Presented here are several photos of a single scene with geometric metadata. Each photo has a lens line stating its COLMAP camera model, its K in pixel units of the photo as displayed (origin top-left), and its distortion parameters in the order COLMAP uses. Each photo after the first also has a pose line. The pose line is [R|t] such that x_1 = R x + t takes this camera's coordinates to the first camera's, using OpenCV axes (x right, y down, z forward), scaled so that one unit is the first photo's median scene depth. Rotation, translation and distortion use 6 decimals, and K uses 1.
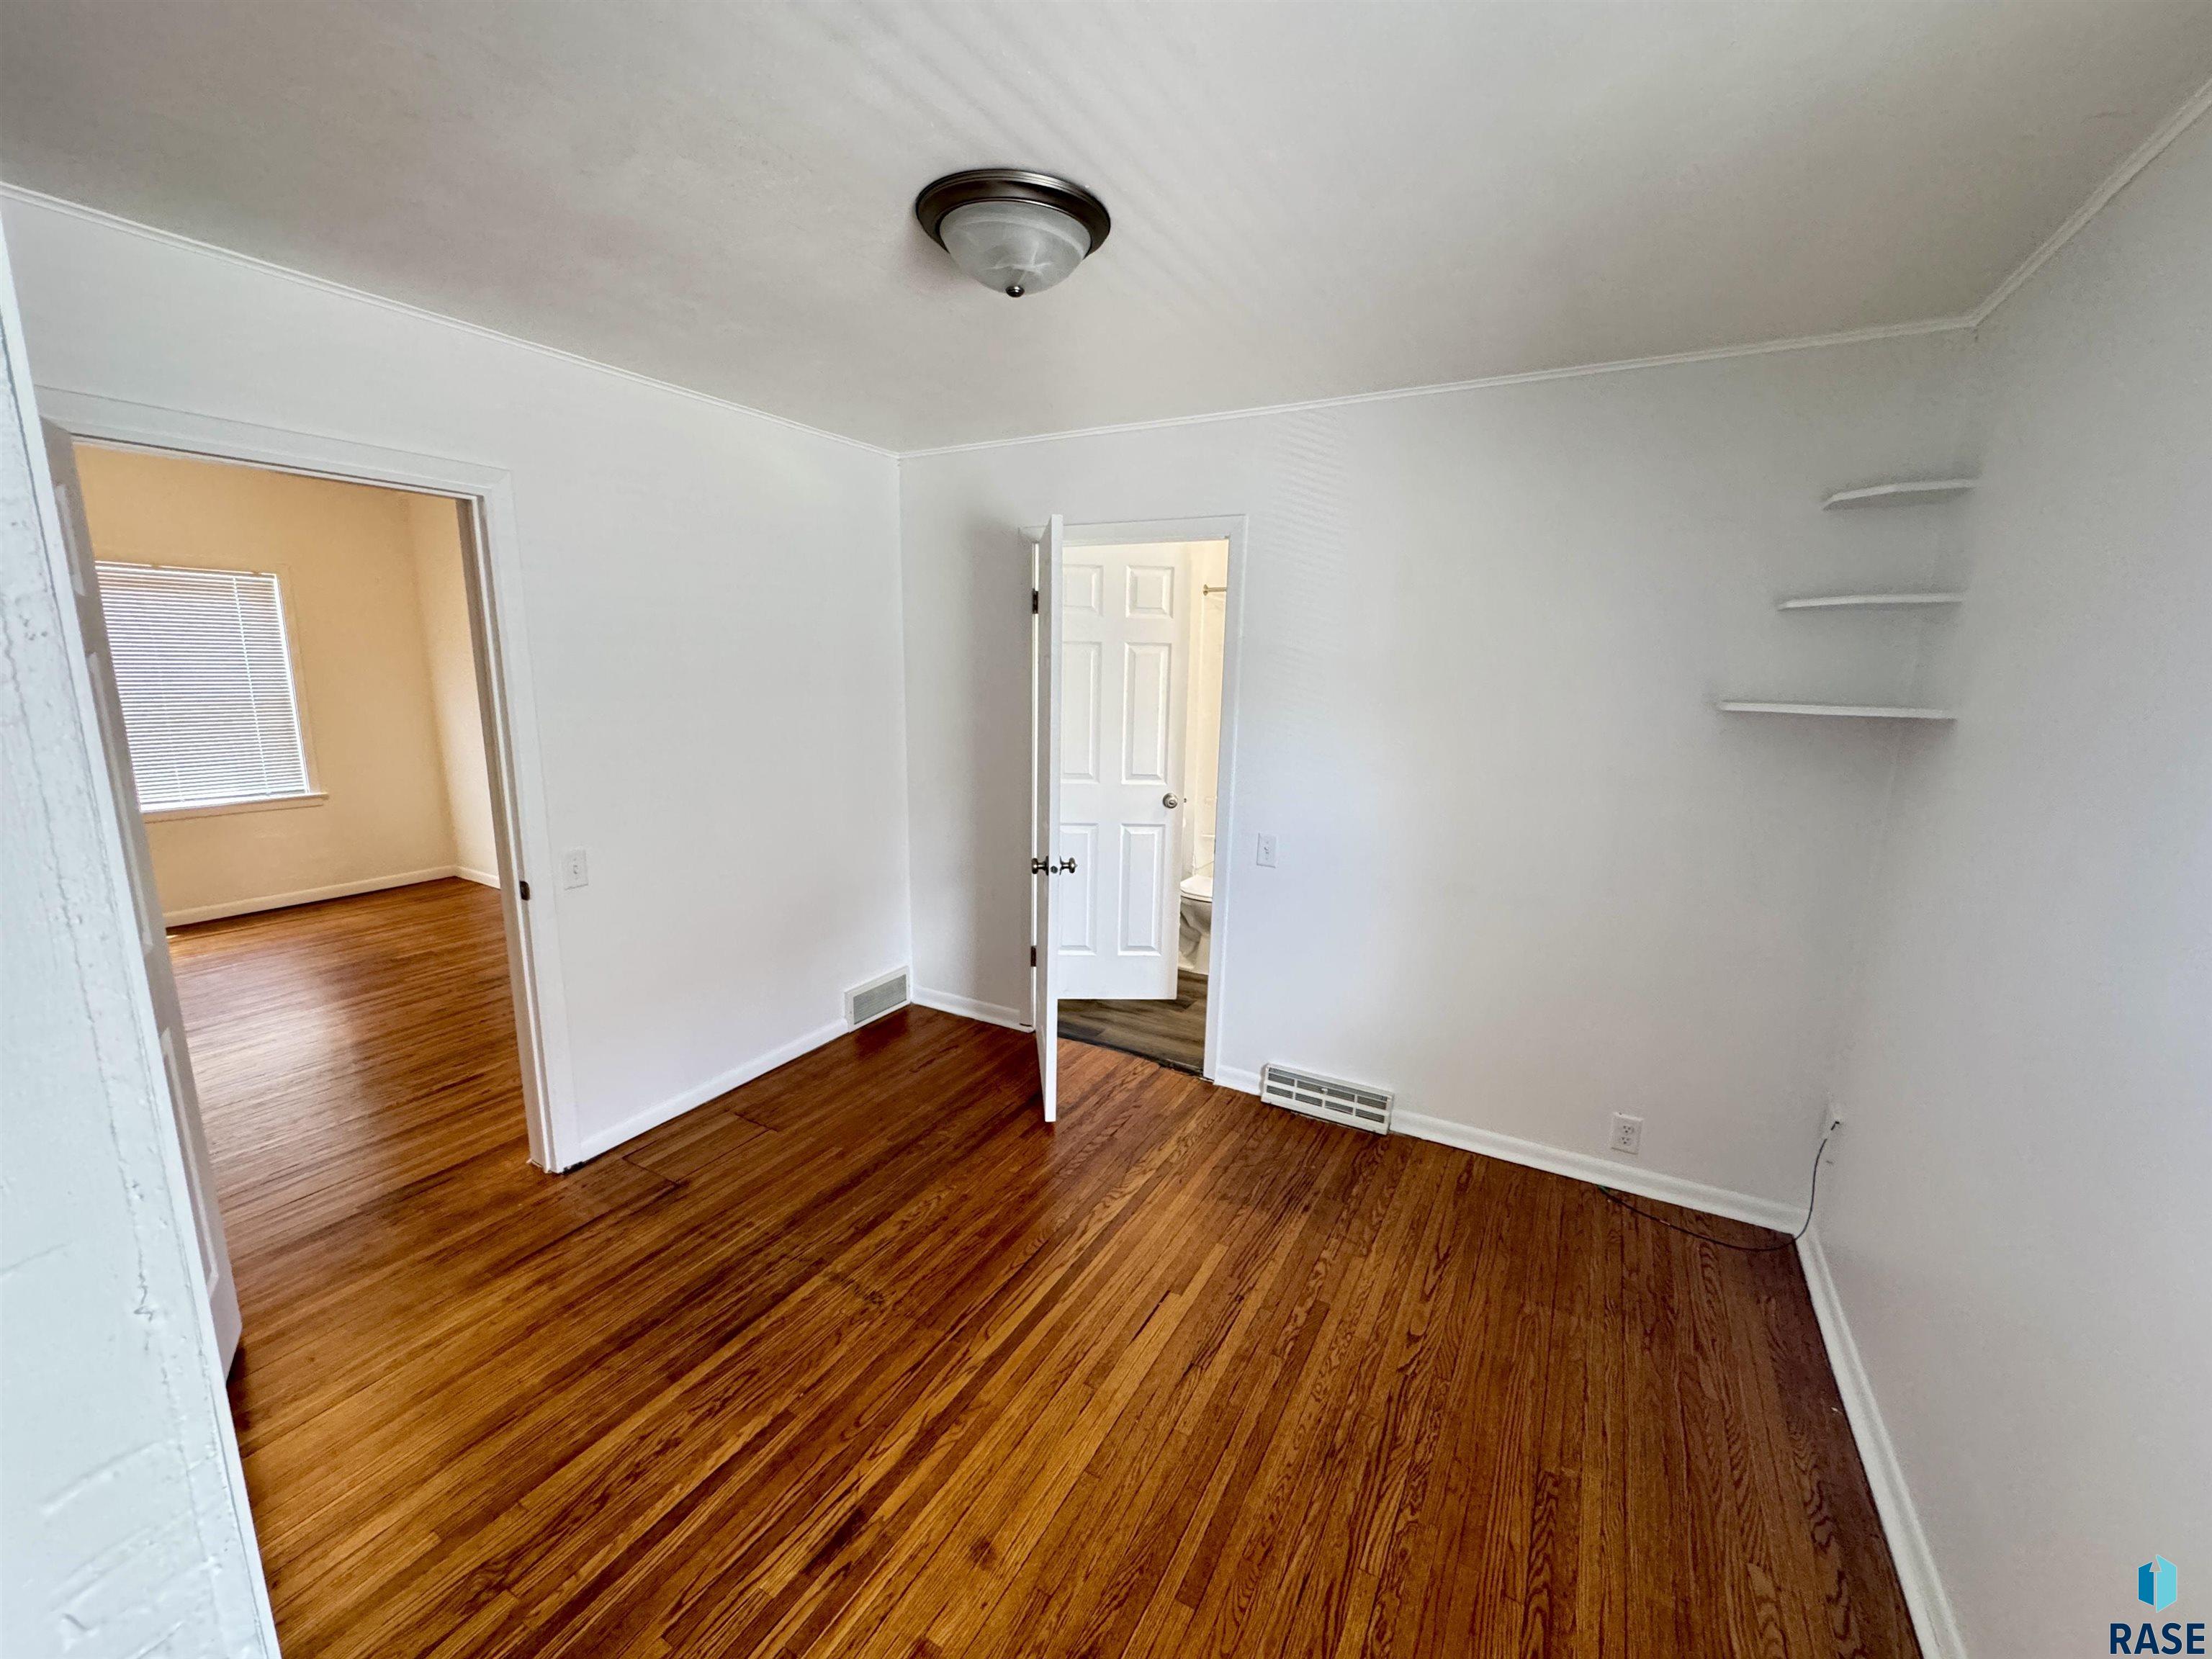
lens RADIAL K [[886.3, 0, 1110.3], [0, 886.3, 821.8], [0, 0, 1]] dist [-0.002297, -0.000070]
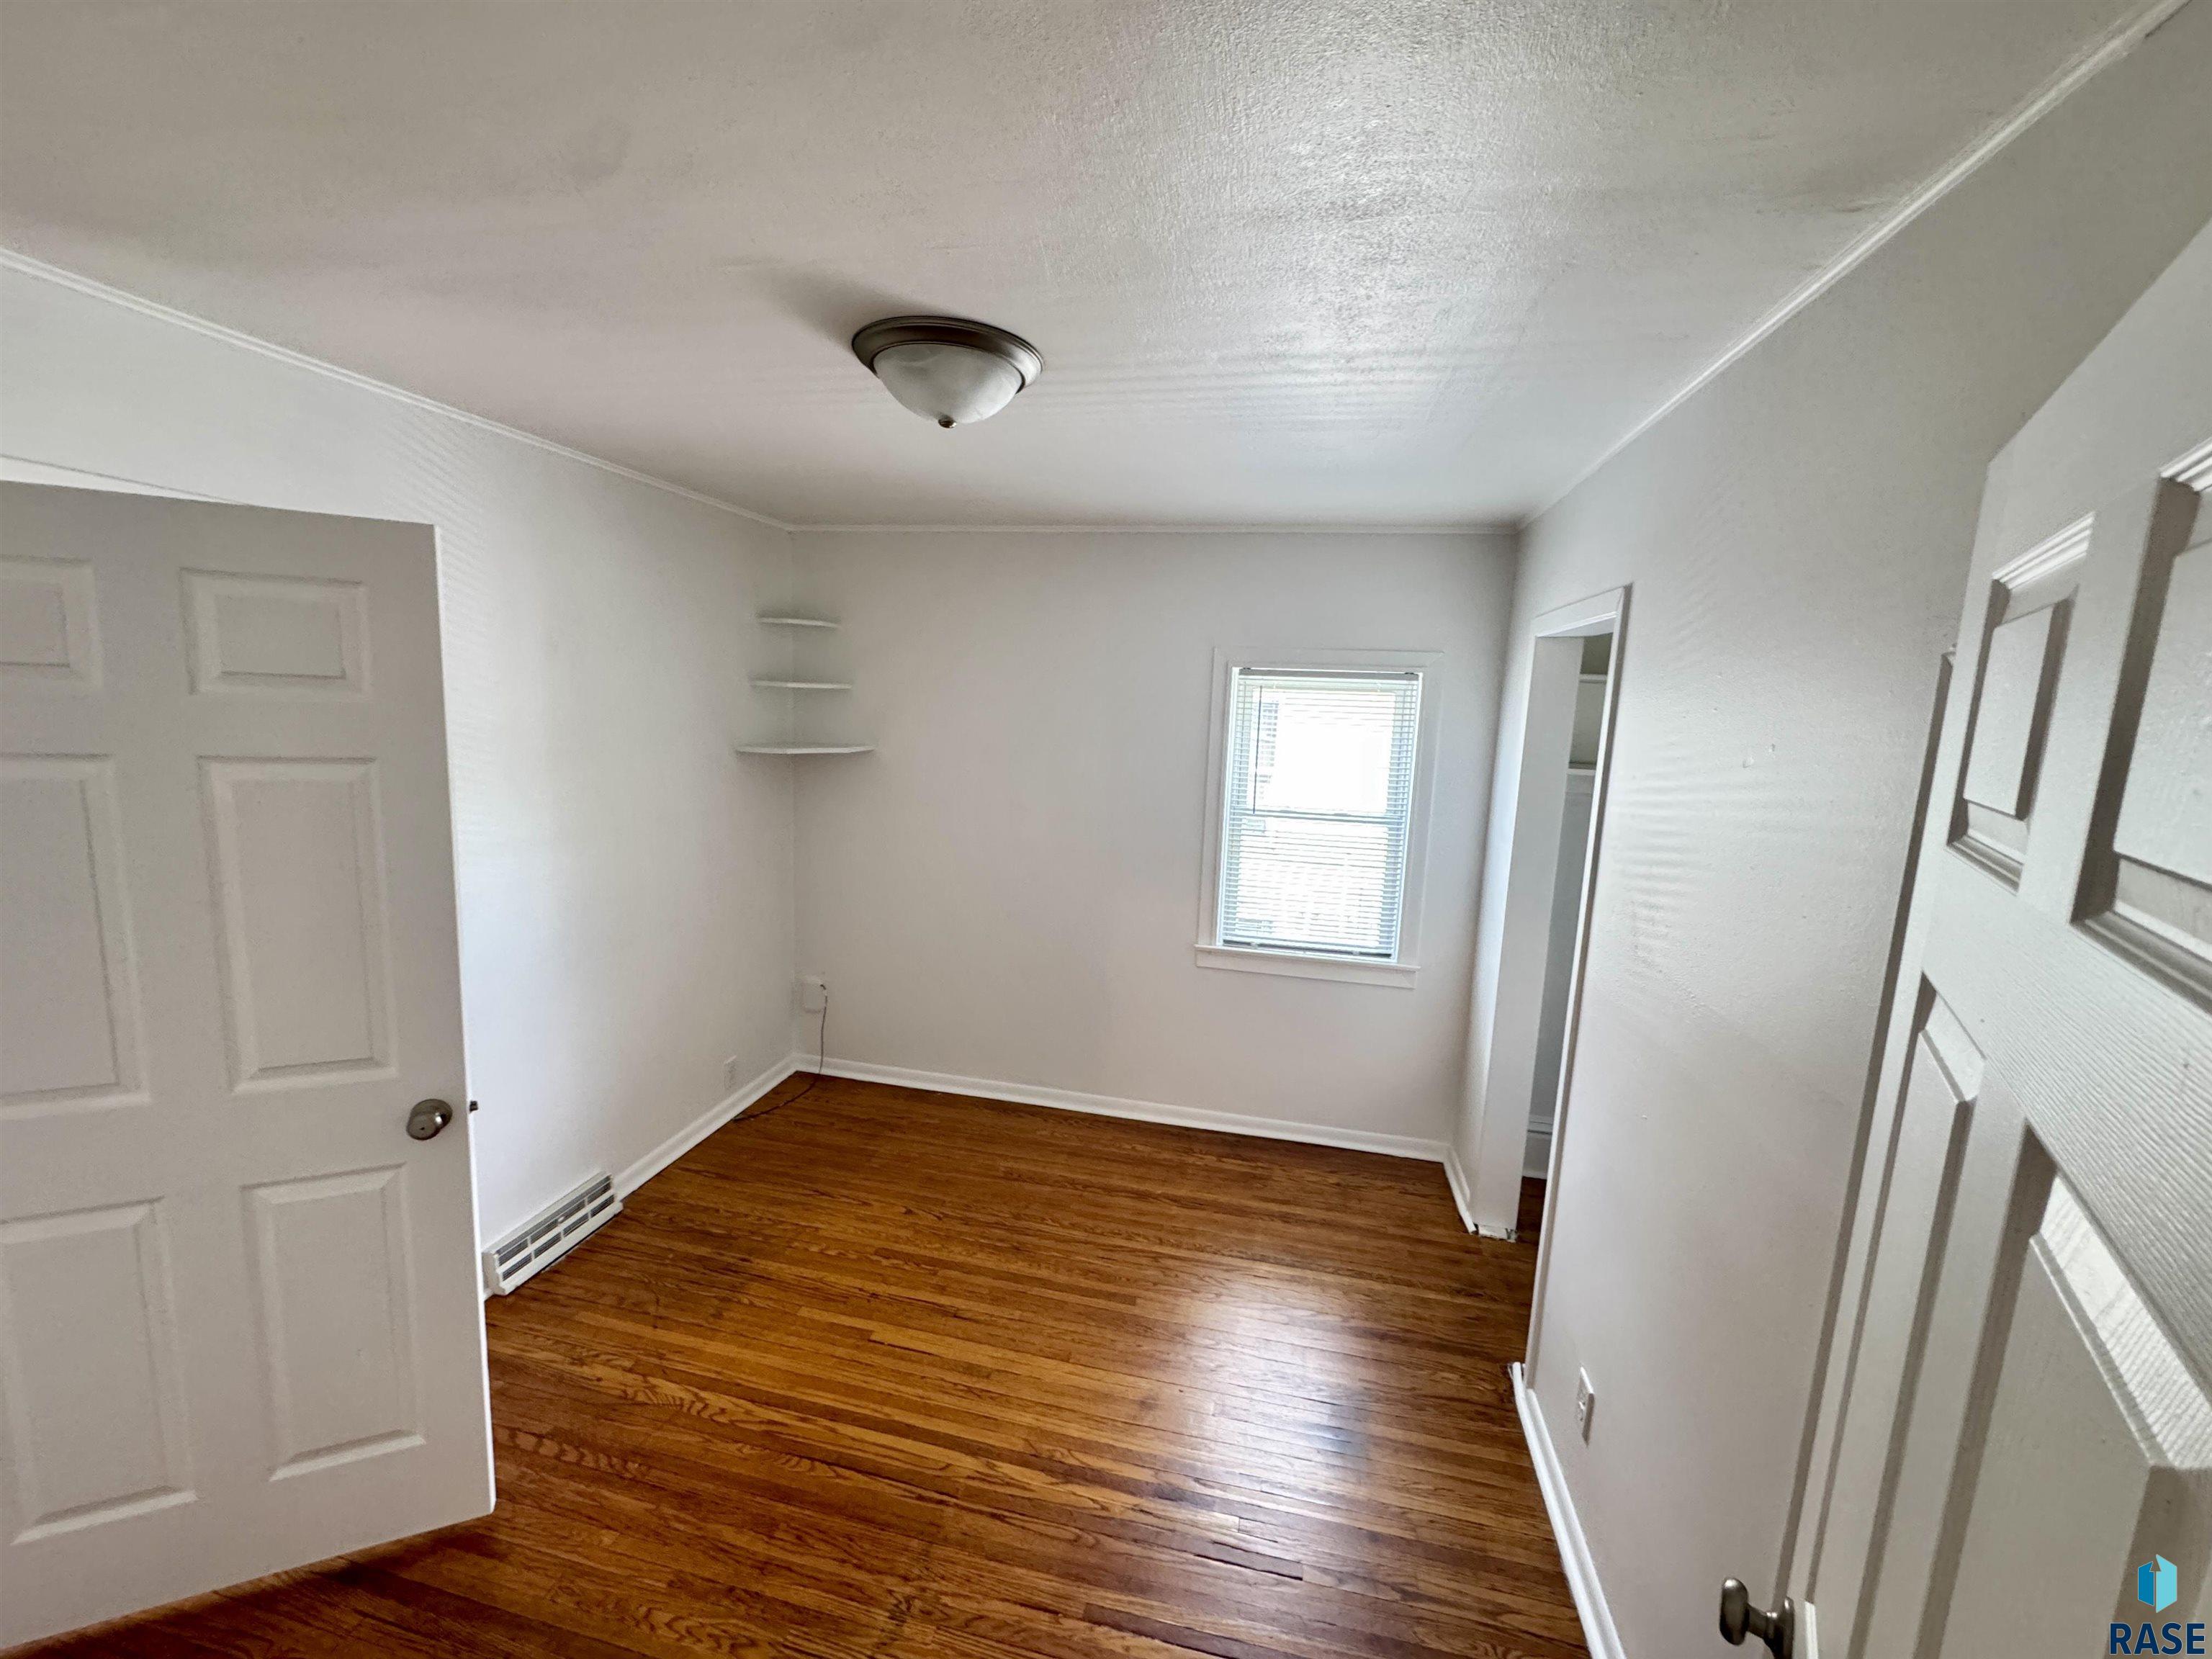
lens RADIAL K [[886.3, 0, 1103.9], [0, 886.3, 831.0], [0, 0, 1]] dist [-0.002297, -0.000070]
pose [[-0.294567, -0.172895, 0.939860, -0.939050], [0.124235, 0.968223, 0.217049, -0.263756], [-0.947521, 0.180699, -0.263727, 0.934242]]
